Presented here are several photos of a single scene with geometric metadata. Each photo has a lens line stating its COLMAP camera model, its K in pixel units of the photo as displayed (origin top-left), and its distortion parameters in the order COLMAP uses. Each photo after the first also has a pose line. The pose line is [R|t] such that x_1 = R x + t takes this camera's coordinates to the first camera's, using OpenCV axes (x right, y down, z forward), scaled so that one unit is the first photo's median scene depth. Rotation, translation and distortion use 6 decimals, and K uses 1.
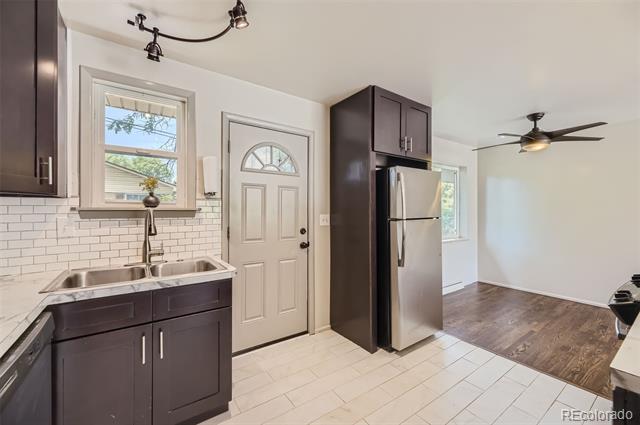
lens RADIAL K [[261.0, 0, 320.9], [0, 261.0, 213.7], [0, 0, 1]] dist [0.009989, -0.000094]
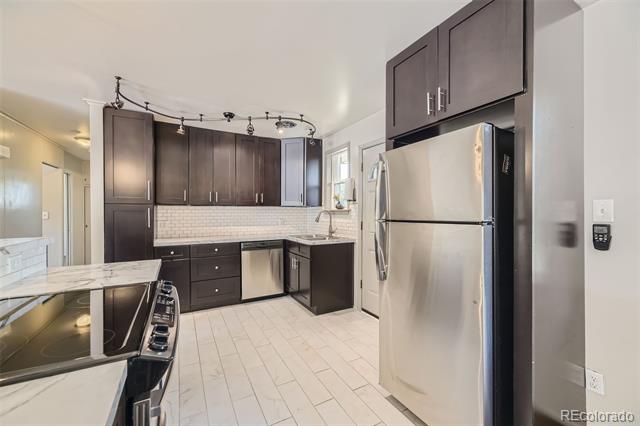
lens RADIAL K [[261.0, 0, 317.9], [0, 261.0, 213.8], [0, 0, 1]] dist [0.009989, -0.000094]
pose [[-0.119359, 0.004674, -0.992840, 1.192431], [-0.008667, 0.999946, 0.005749, 0.000474], [0.992813, 0.009291, -0.119312, 0.963406]]
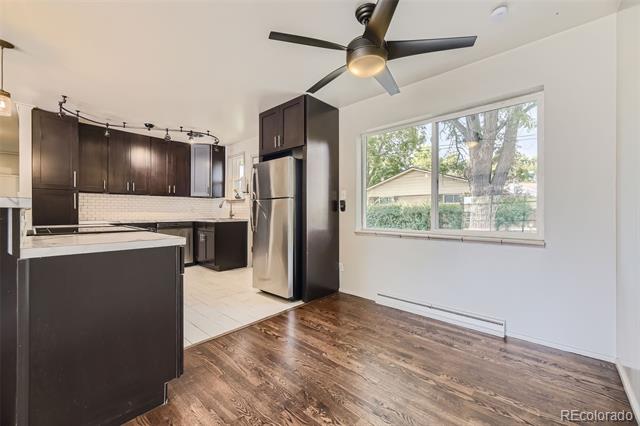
lens RADIAL K [[261.0, 0, 316.3], [0, 261.0, 211.7], [0, 0, 1]] dist [0.009989, -0.000094]
pose [[0.208133, -0.002393, -0.978098, 1.955626], [-0.009644, 0.999943, -0.004499, 0.100351], [0.978053, 0.010369, 0.208098, 1.106037]]
